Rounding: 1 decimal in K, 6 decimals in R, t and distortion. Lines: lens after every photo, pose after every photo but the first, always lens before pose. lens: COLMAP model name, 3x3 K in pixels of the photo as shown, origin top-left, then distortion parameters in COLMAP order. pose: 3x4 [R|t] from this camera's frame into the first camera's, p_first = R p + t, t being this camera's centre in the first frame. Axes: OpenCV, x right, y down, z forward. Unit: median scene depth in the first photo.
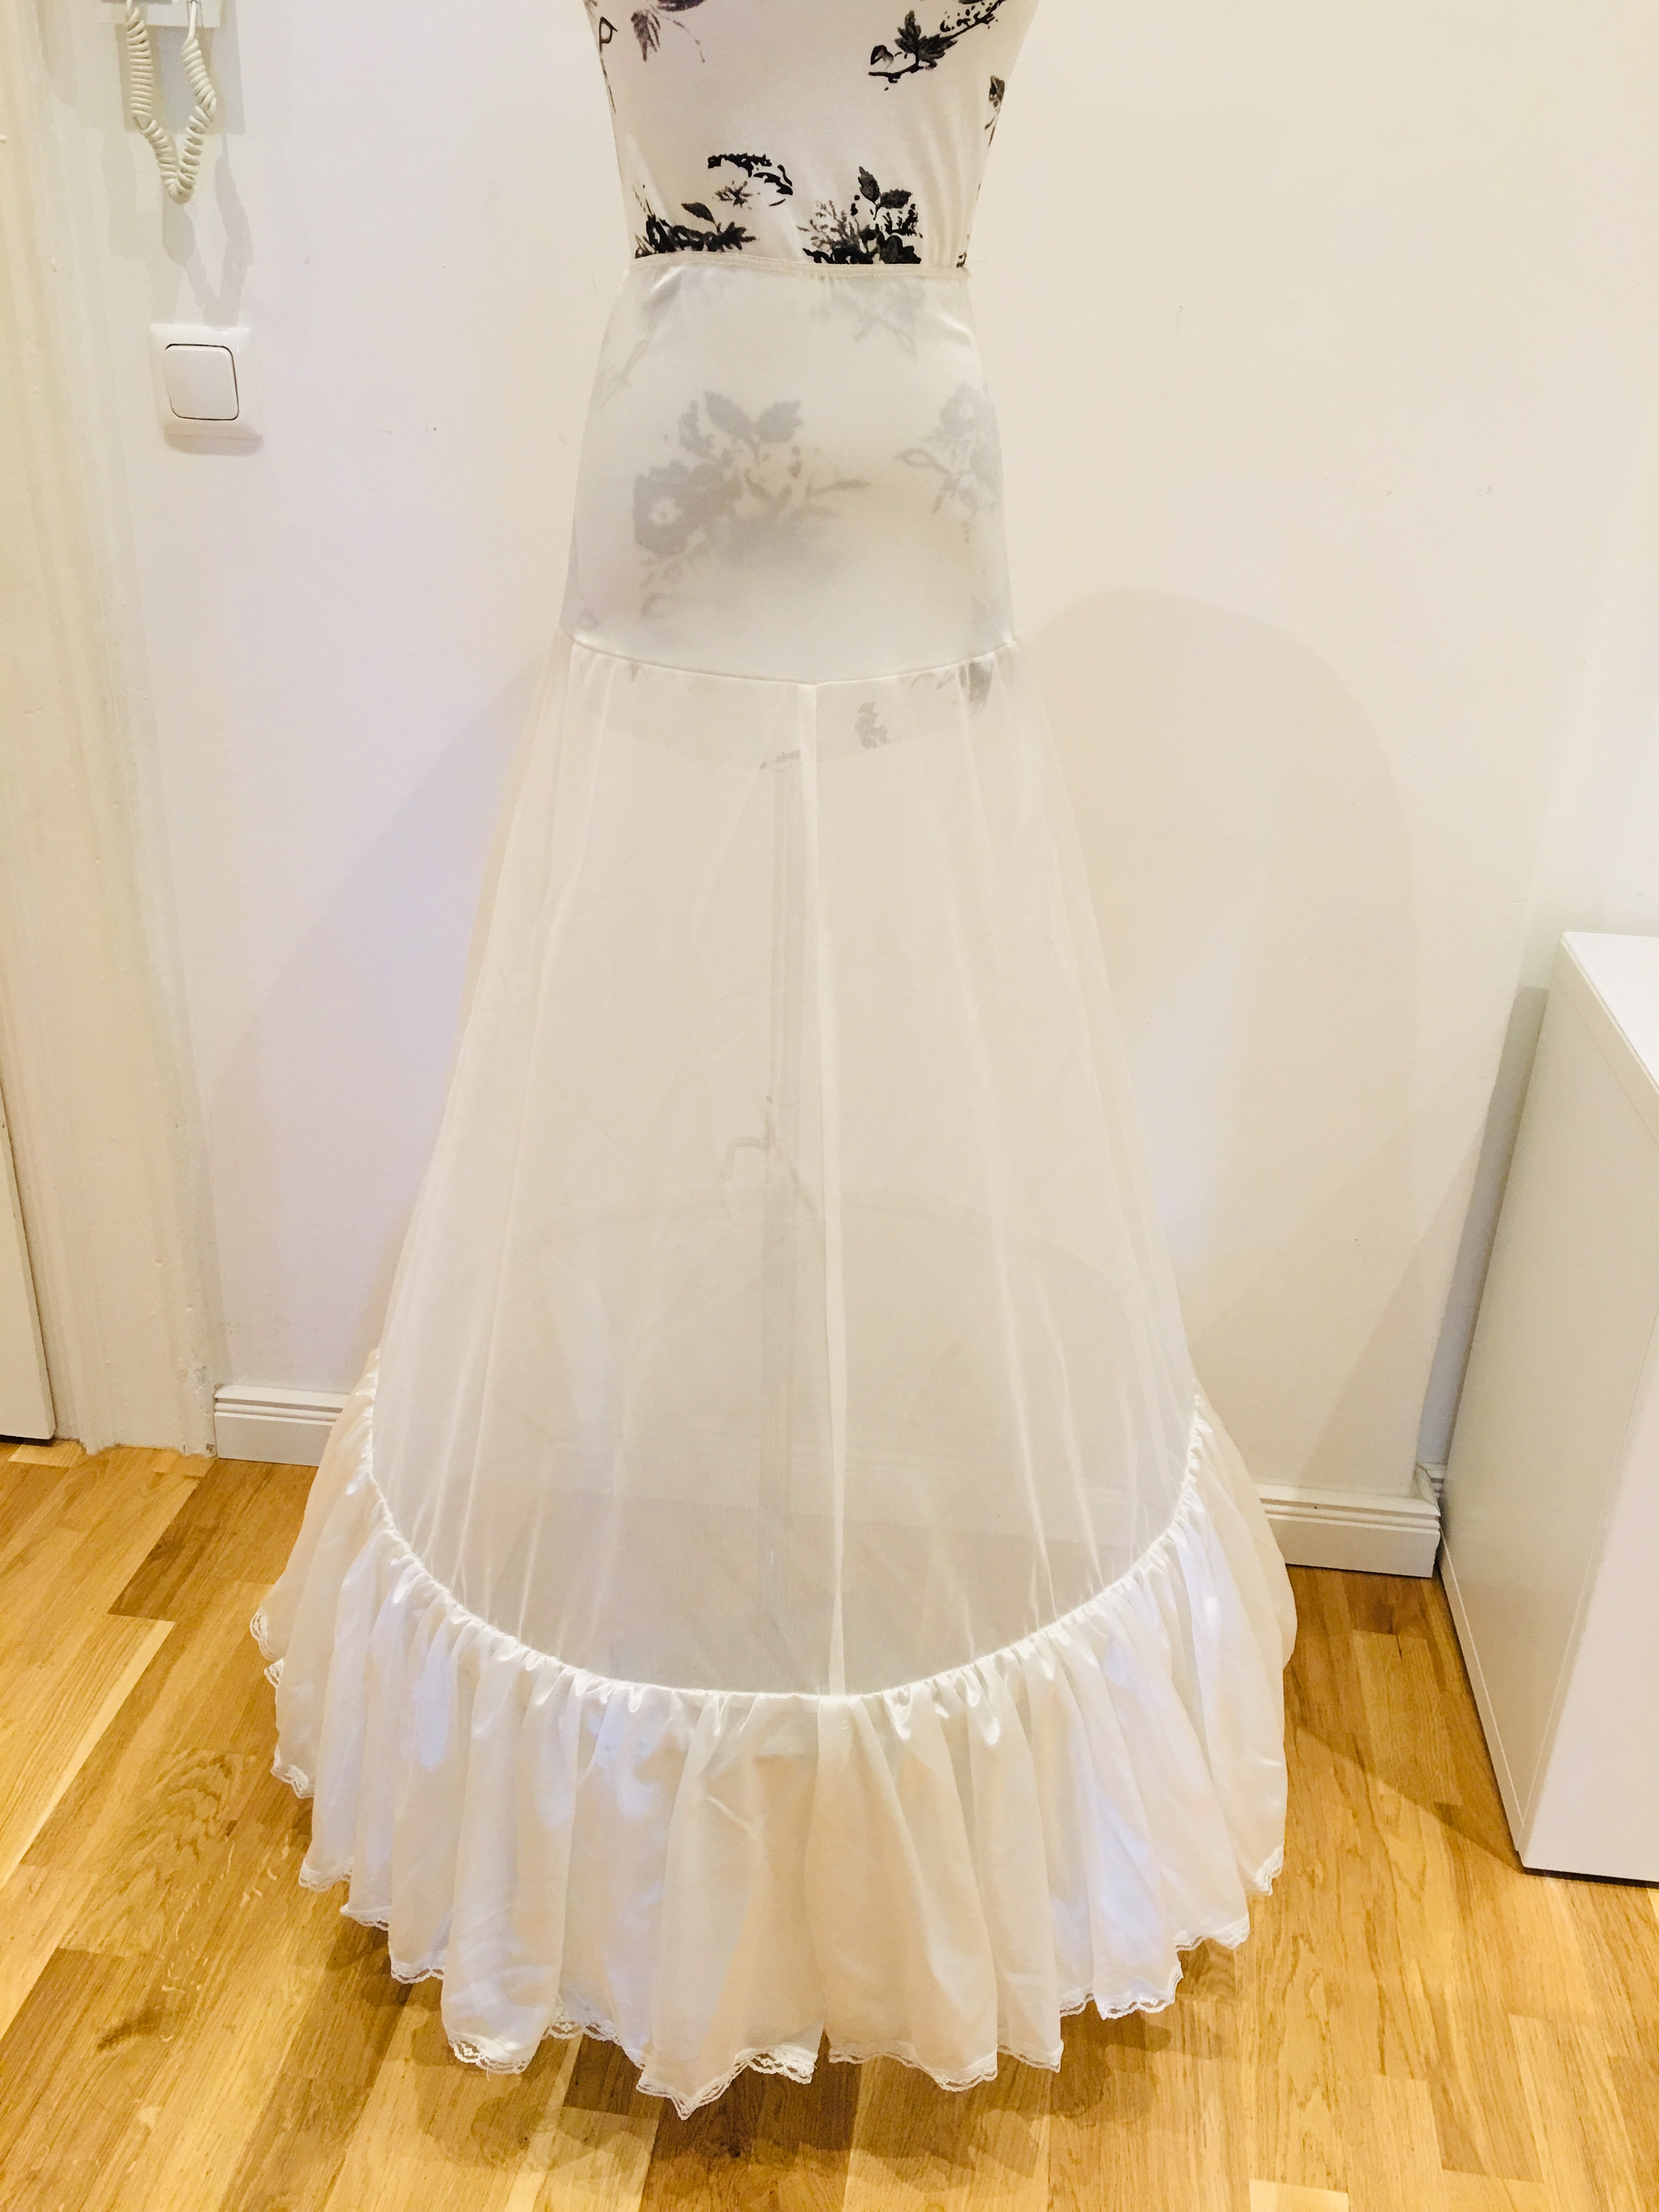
lens RADIAL K [[1871.4, 0, 847.3], [0, 1871.4, 1096.4], [0, 0, 1]] dist [0.046624, -0.049702]
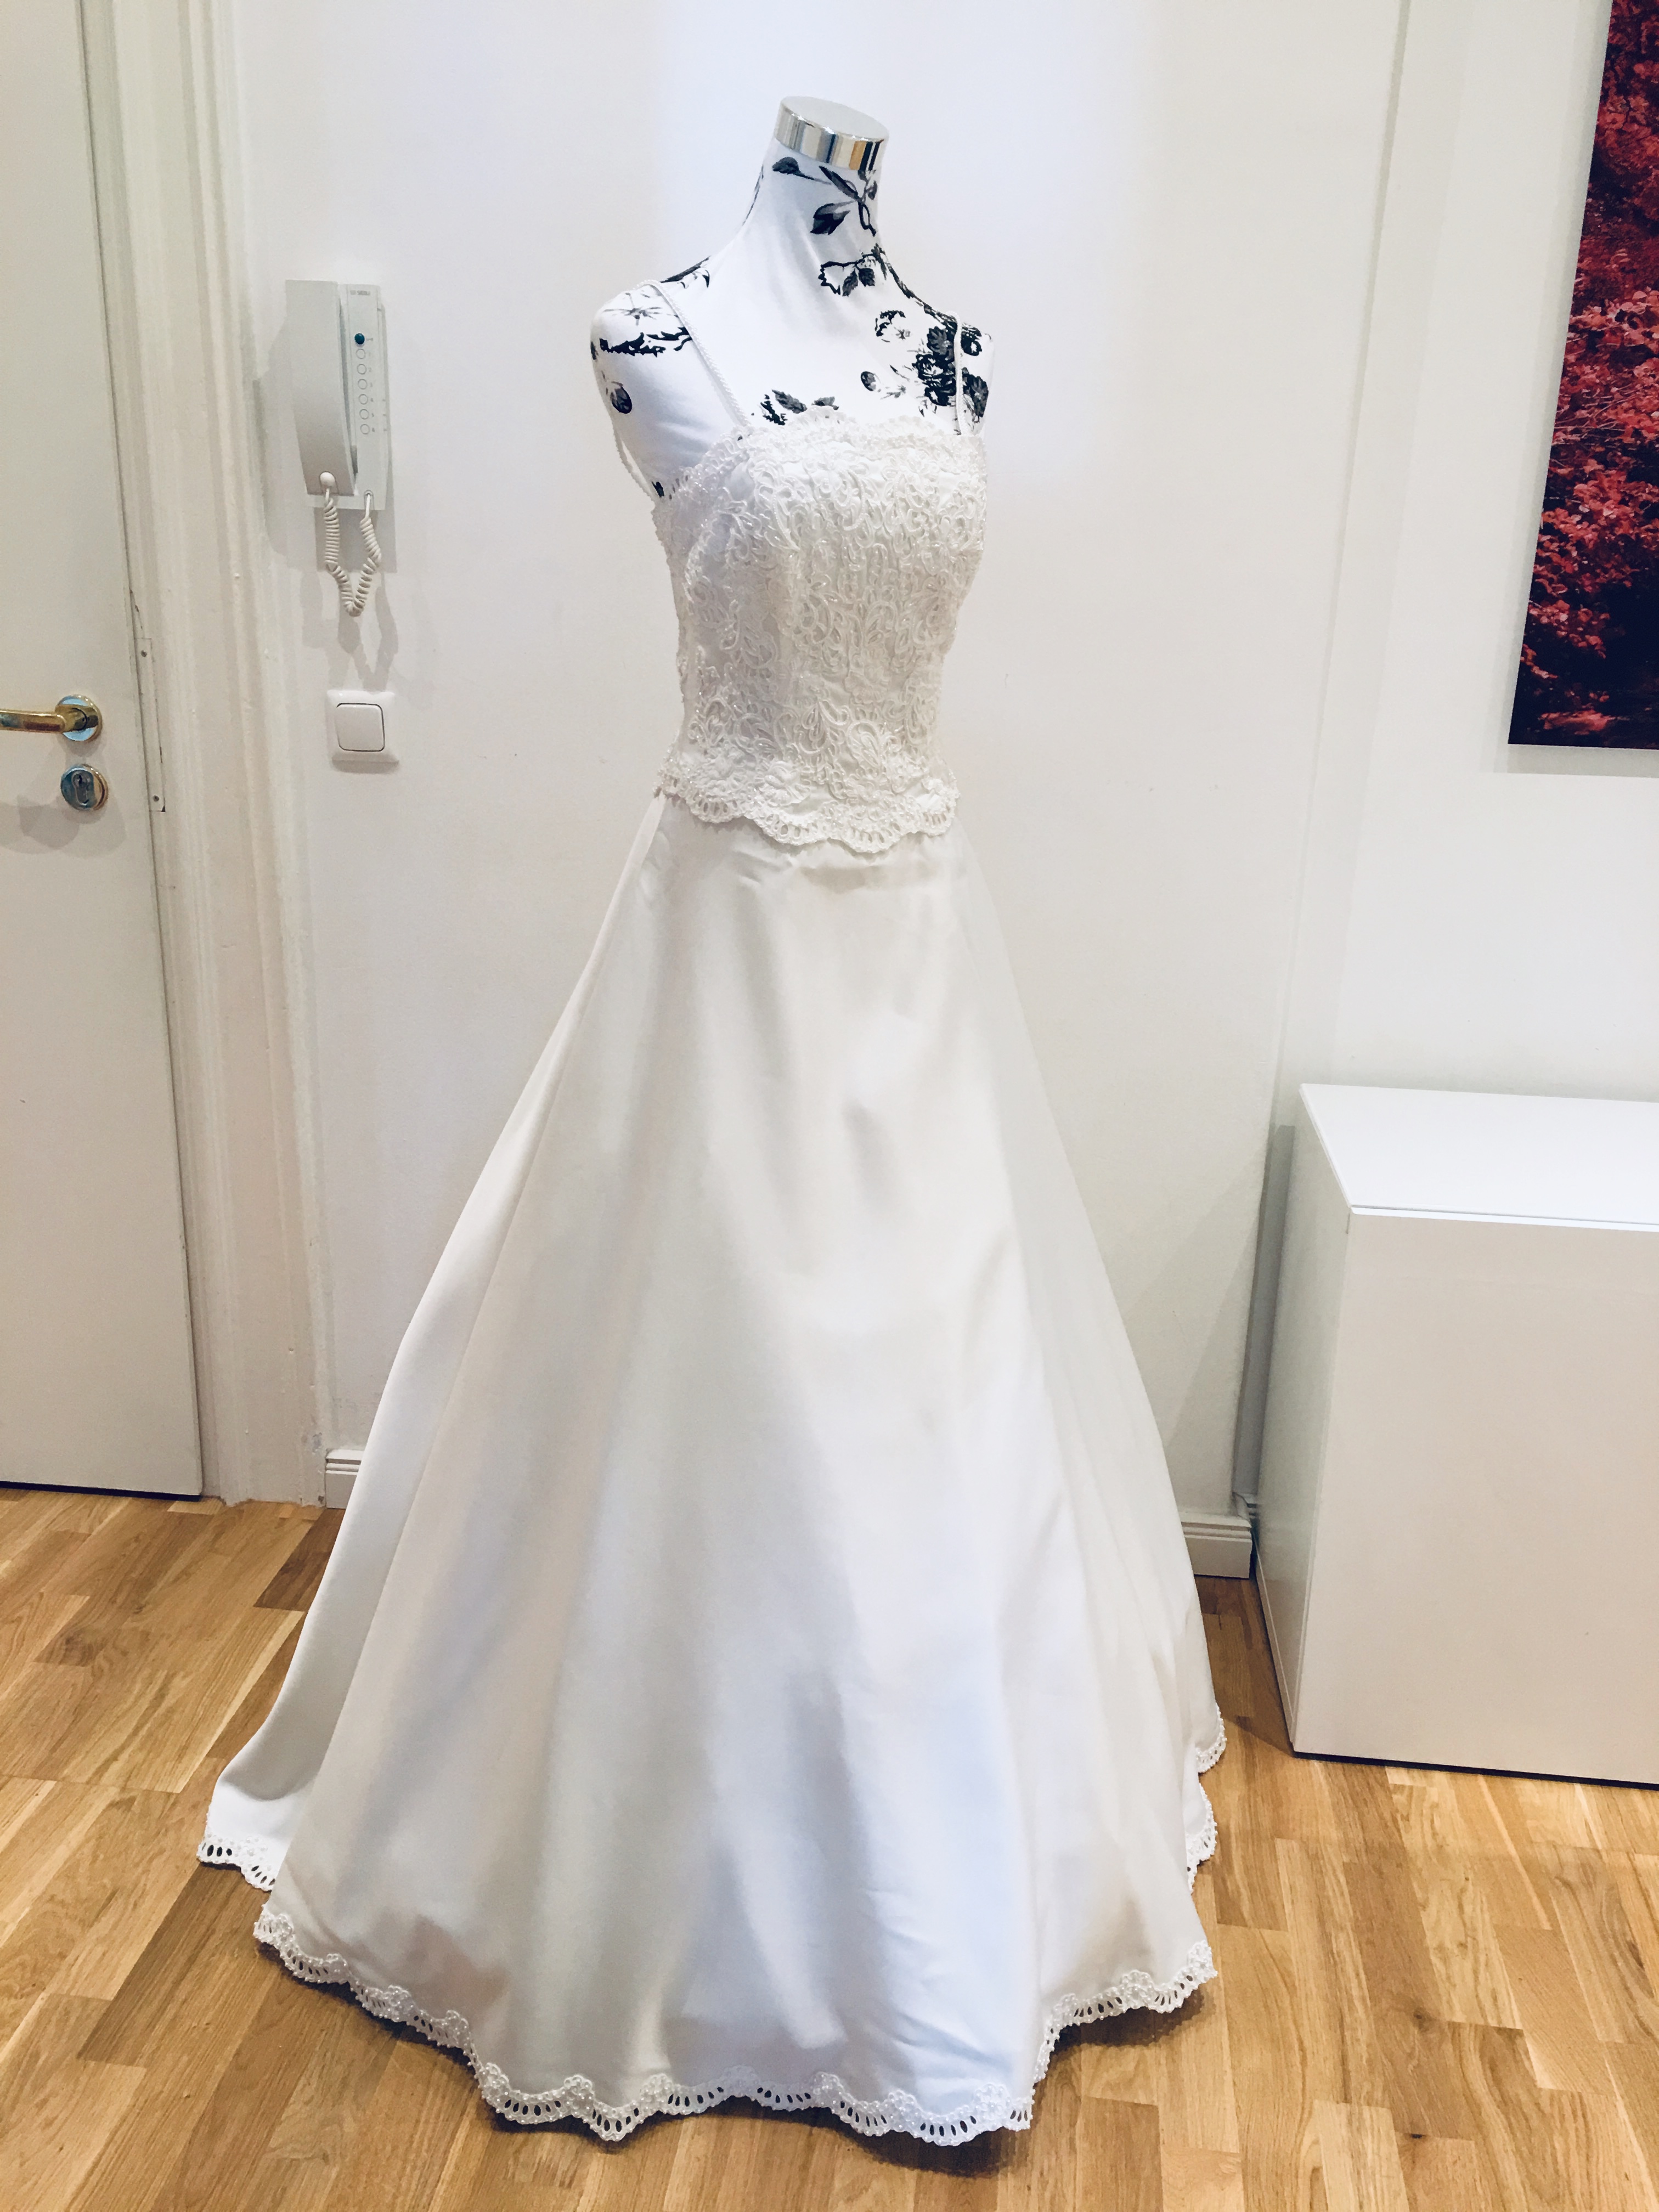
lens RADIAL K [[1871.4, 0, 838.3], [0, 1871.4, 1101.8], [0, 0, 1]] dist [0.046624, -0.049702]
pose [[0.999903, -0.013481, 0.003522, 0.027196], [0.013839, 0.990306, -0.138209, 0.125920], [-0.001625, 0.138244, 0.990397, -0.432370]]
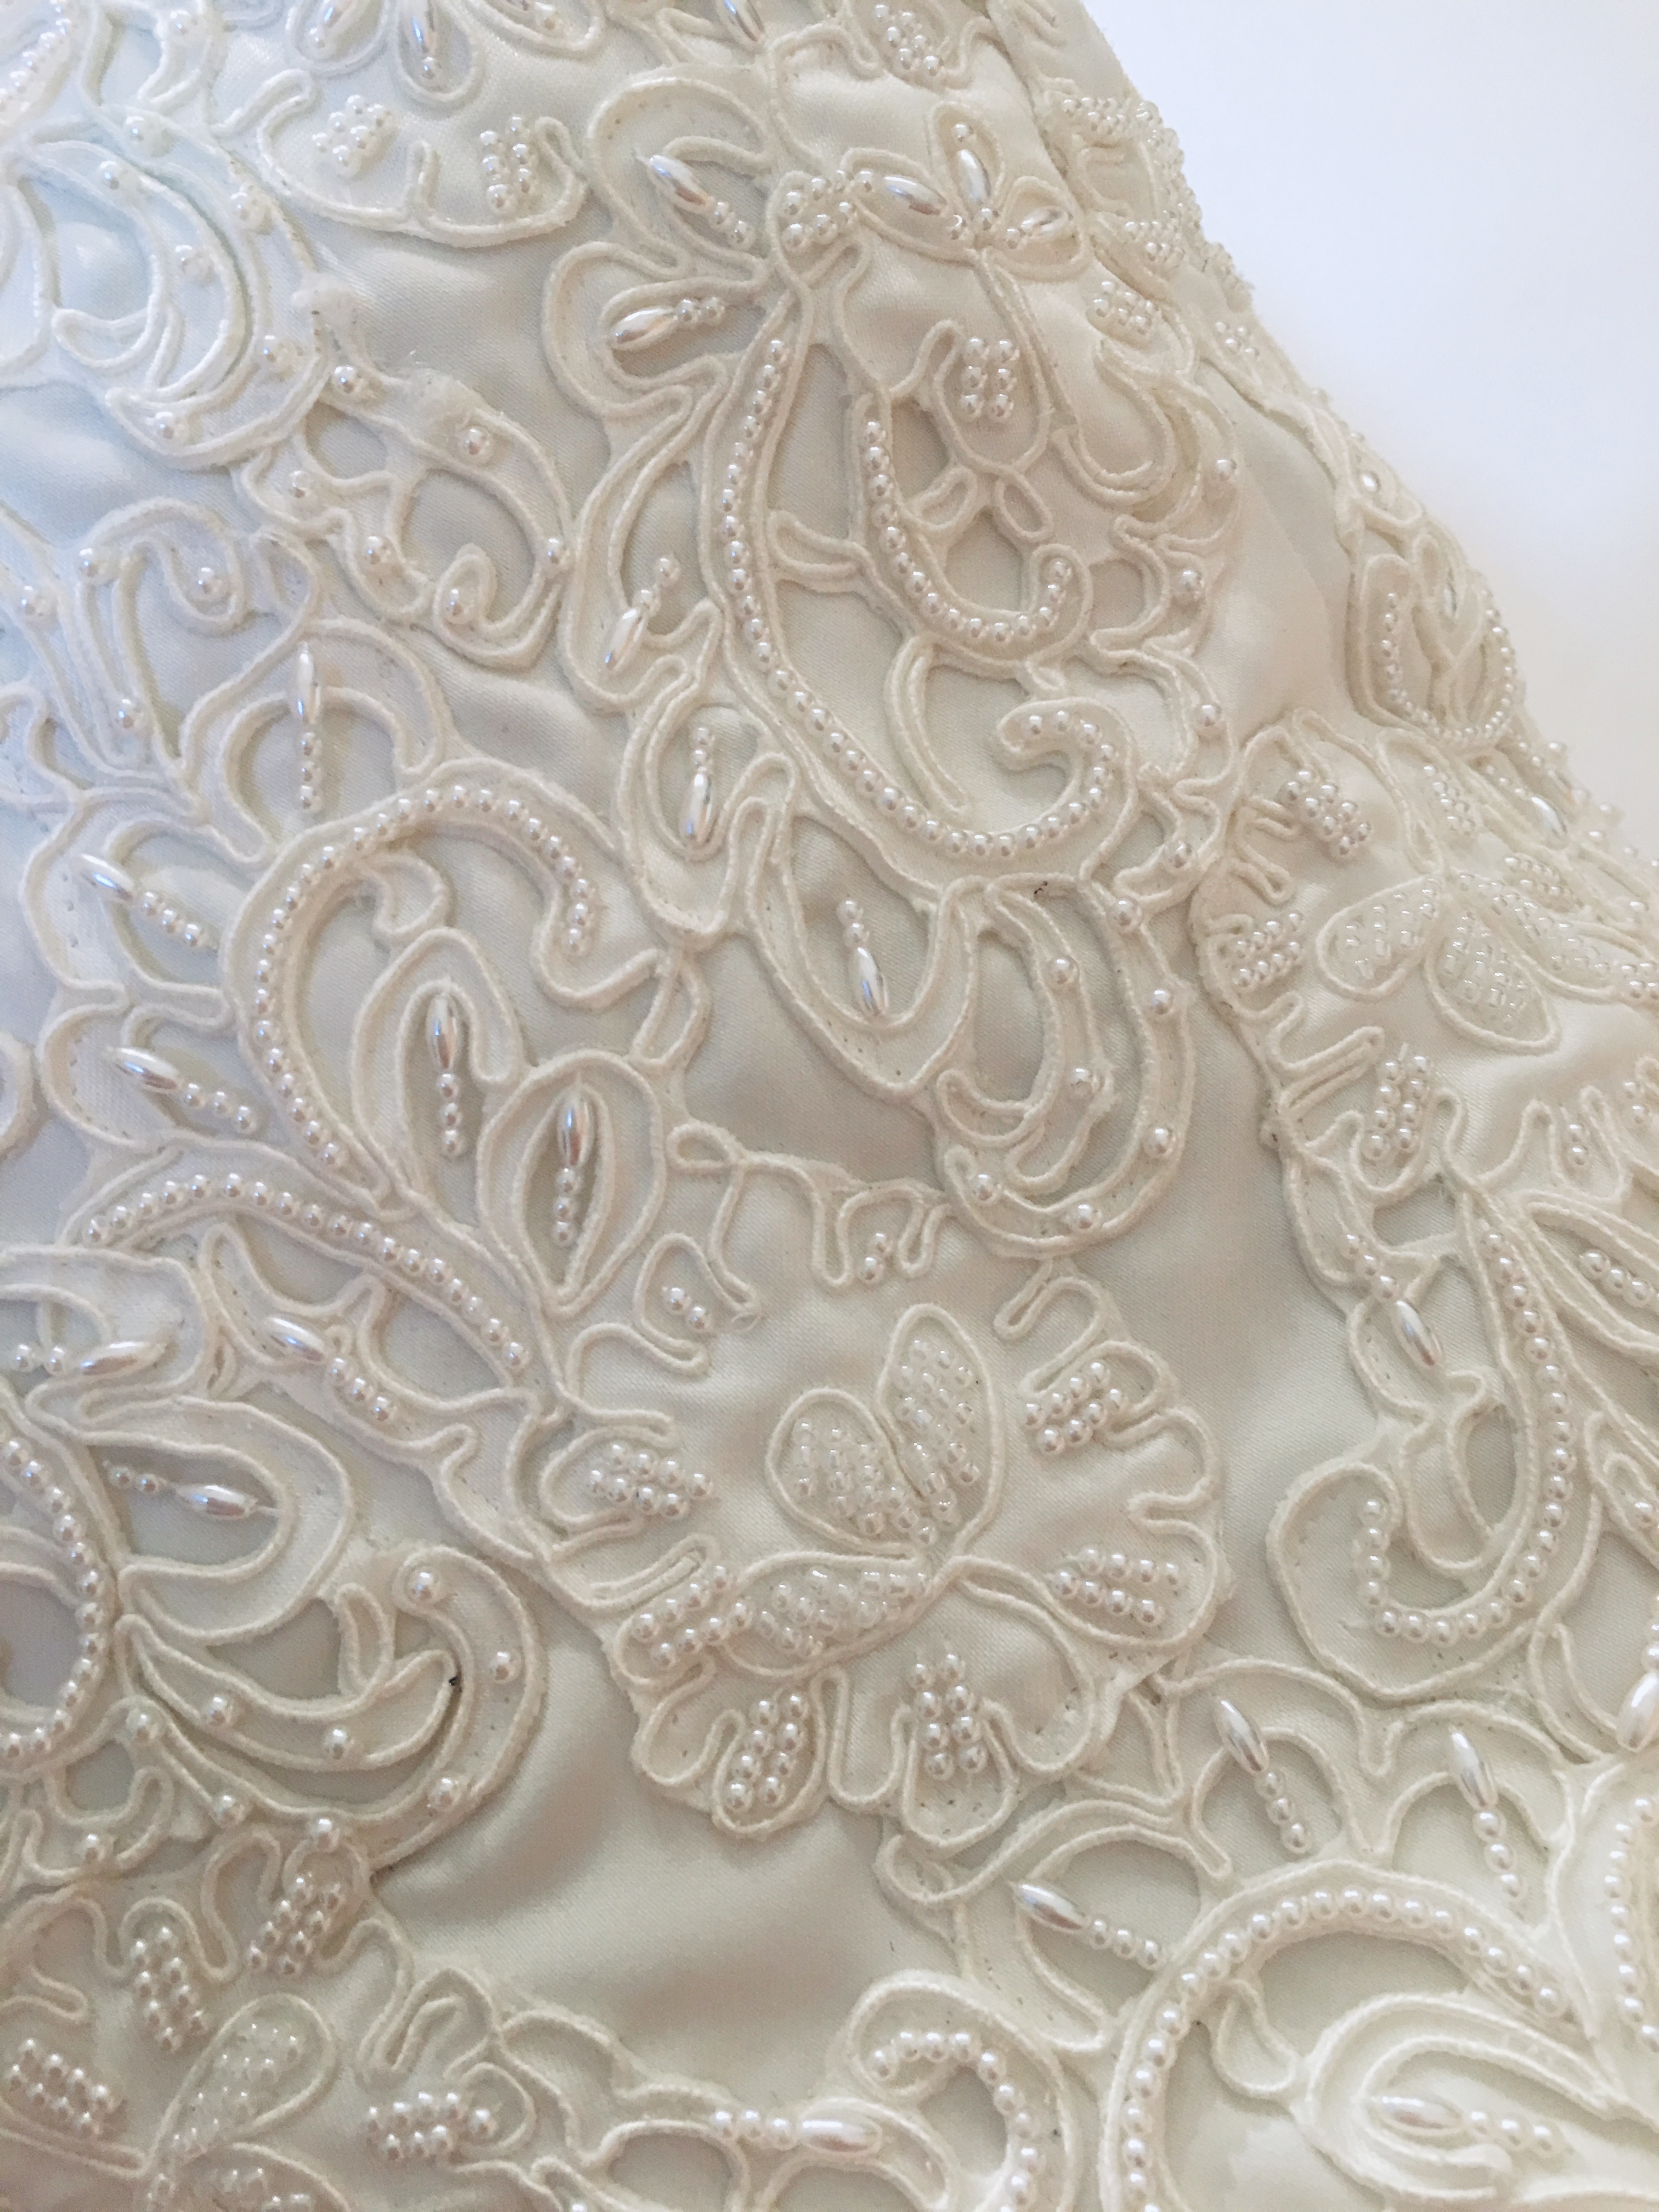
lens RADIAL K [[1871.4, 0, 829.9], [0, 1871.4, 1106.2], [0, 0, 1]] dist [0.046624, -0.049702]
pose [[0.590217, -0.726908, -0.351068, 0.097332], [0.458284, 0.659747, -0.595576, -0.222622], [0.664545, 0.190630, 0.722524, 0.526941]]
